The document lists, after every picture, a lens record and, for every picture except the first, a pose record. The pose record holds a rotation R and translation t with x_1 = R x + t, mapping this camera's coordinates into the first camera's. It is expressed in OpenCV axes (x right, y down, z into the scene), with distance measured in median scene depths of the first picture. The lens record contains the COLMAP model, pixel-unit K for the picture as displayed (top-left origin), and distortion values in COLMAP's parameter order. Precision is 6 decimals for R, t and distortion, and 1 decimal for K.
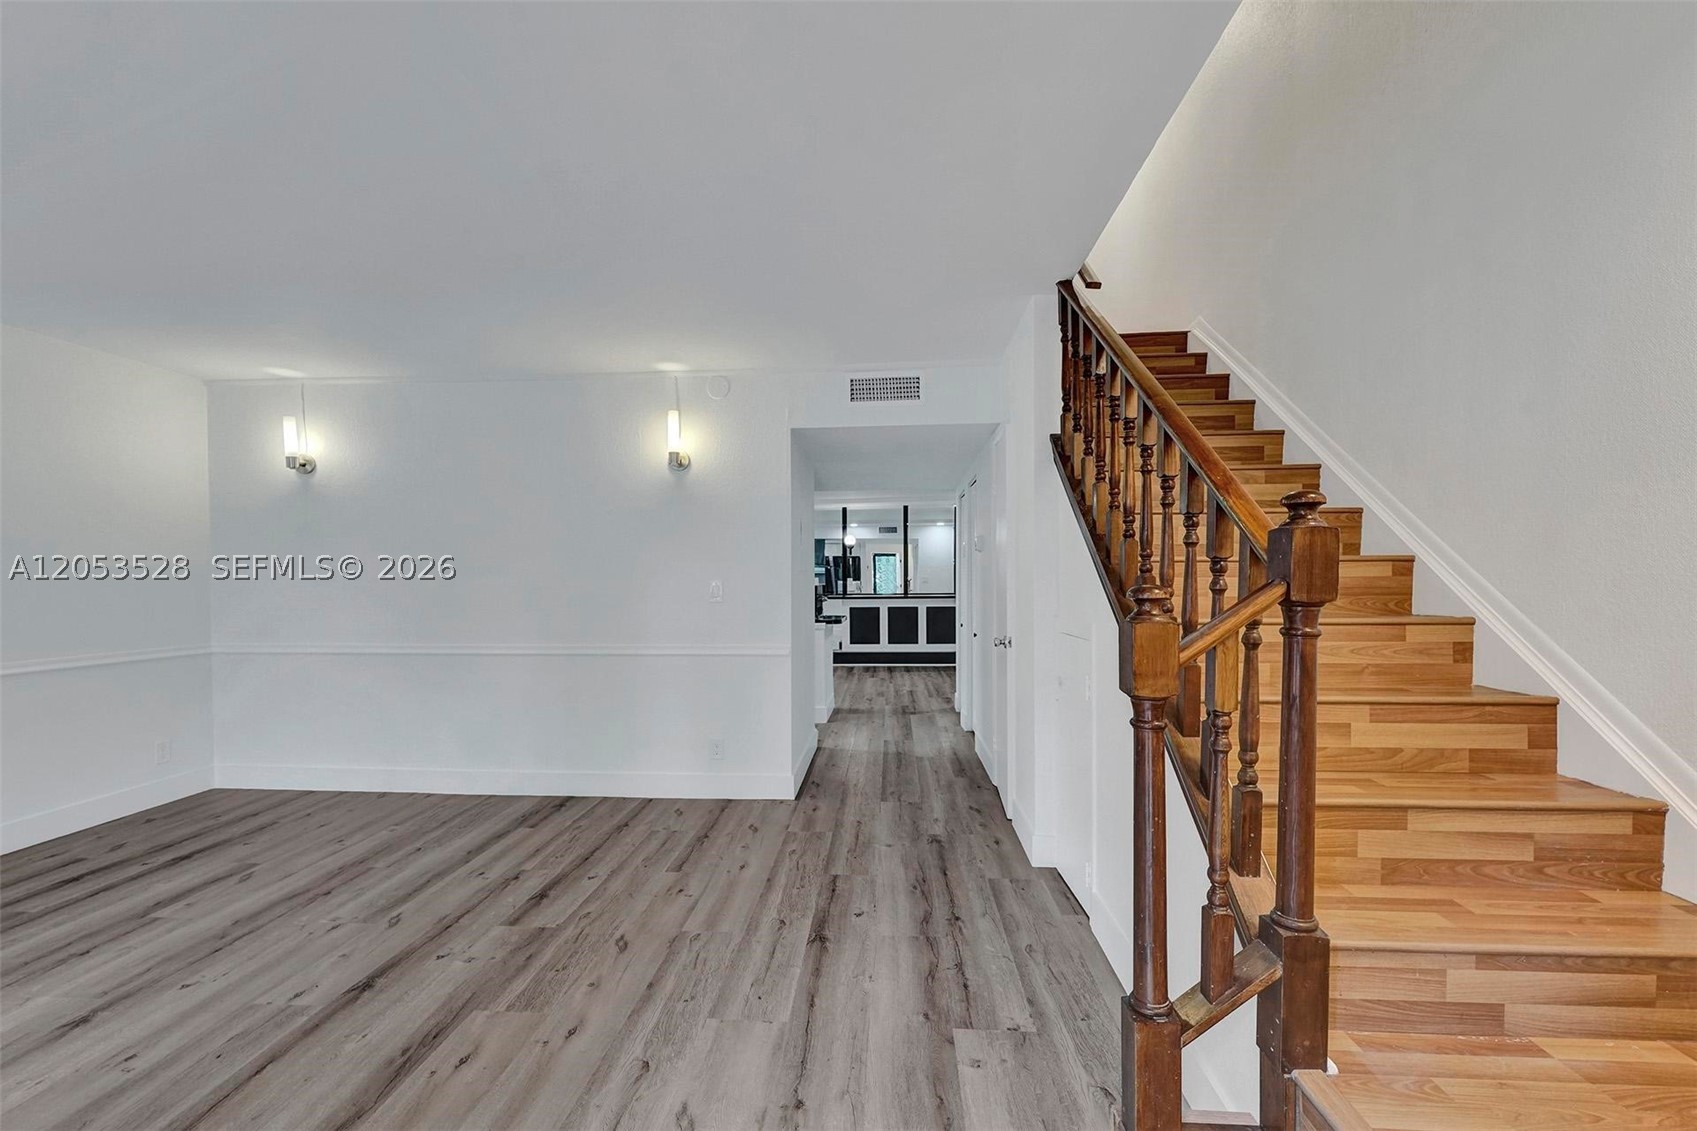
lens RADIAL K [[714.7, 0, 837.0], [0, 714.7, 578.2], [0, 0, 1]] dist [-0.000991, -0.000030]
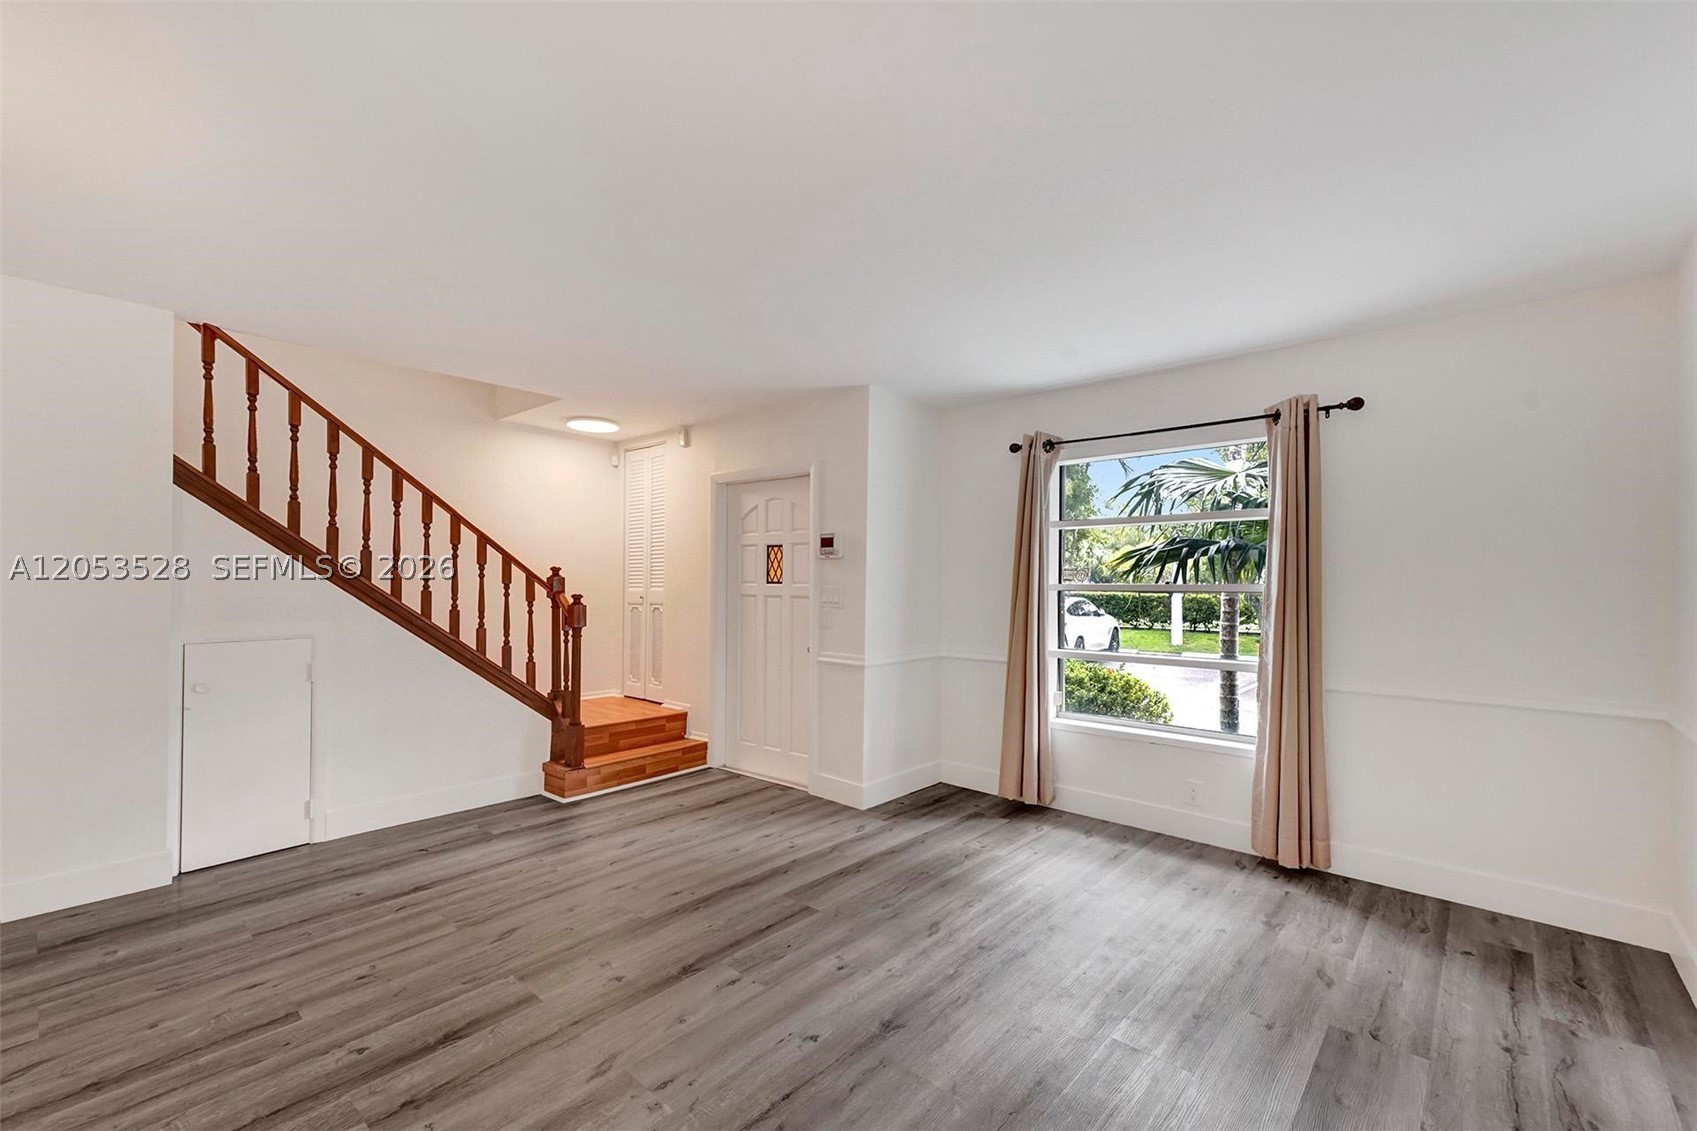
lens RADIAL K [[719.0, 0, 845.0], [0, 719.0, 577.8], [0, 0, 1]] dist [0.028037, 0.000001]
pose [[-0.798083, 0.005844, 0.602519, -1.151469], [-0.002074, 0.999920, -0.012446, -0.013151], [-0.602544, -0.011183, -0.798007, 1.317821]]
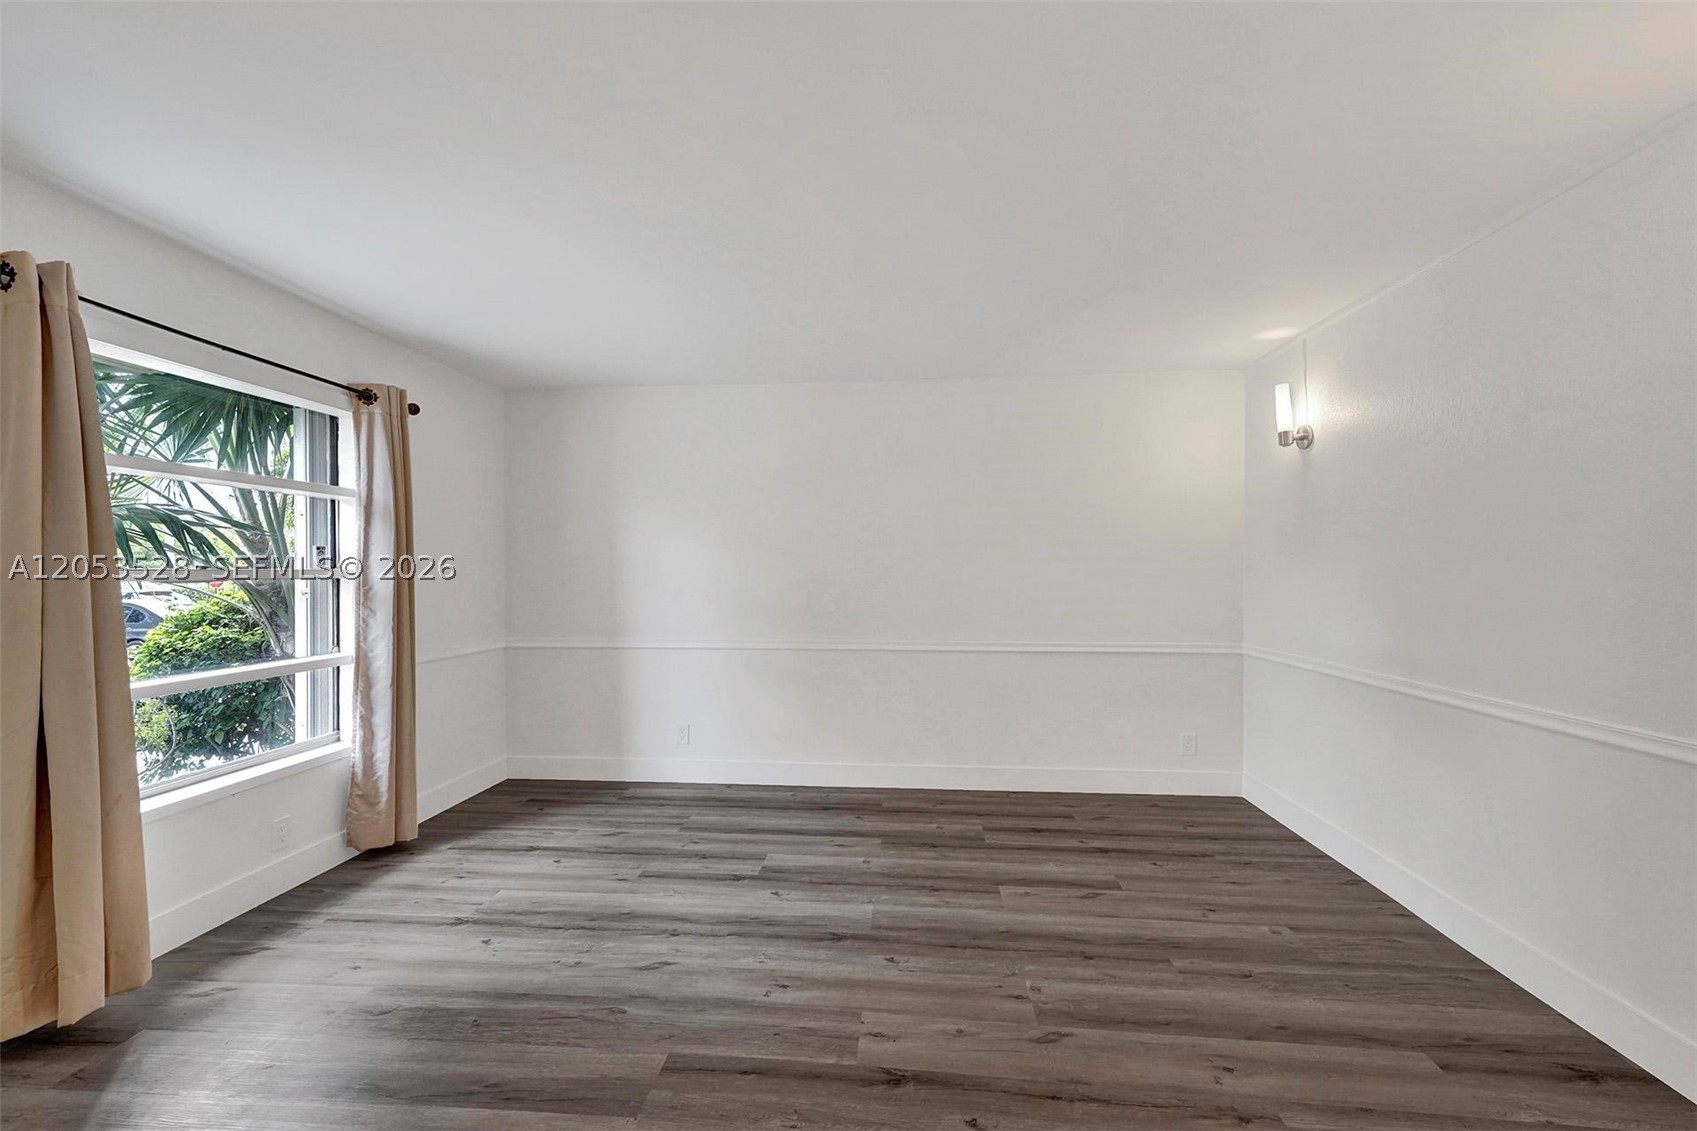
lens RADIAL K [[710.0, 0, 840.6], [0, 710.0, 574.1], [0, 0, 1]] dist [0.018286, 0.000243]
pose [[-0.017633, 0.006905, -0.999821, 0.125696], [0.004411, 0.999967, 0.006828, -0.015428], [0.999835, -0.004290, -0.017663, 0.716958]]
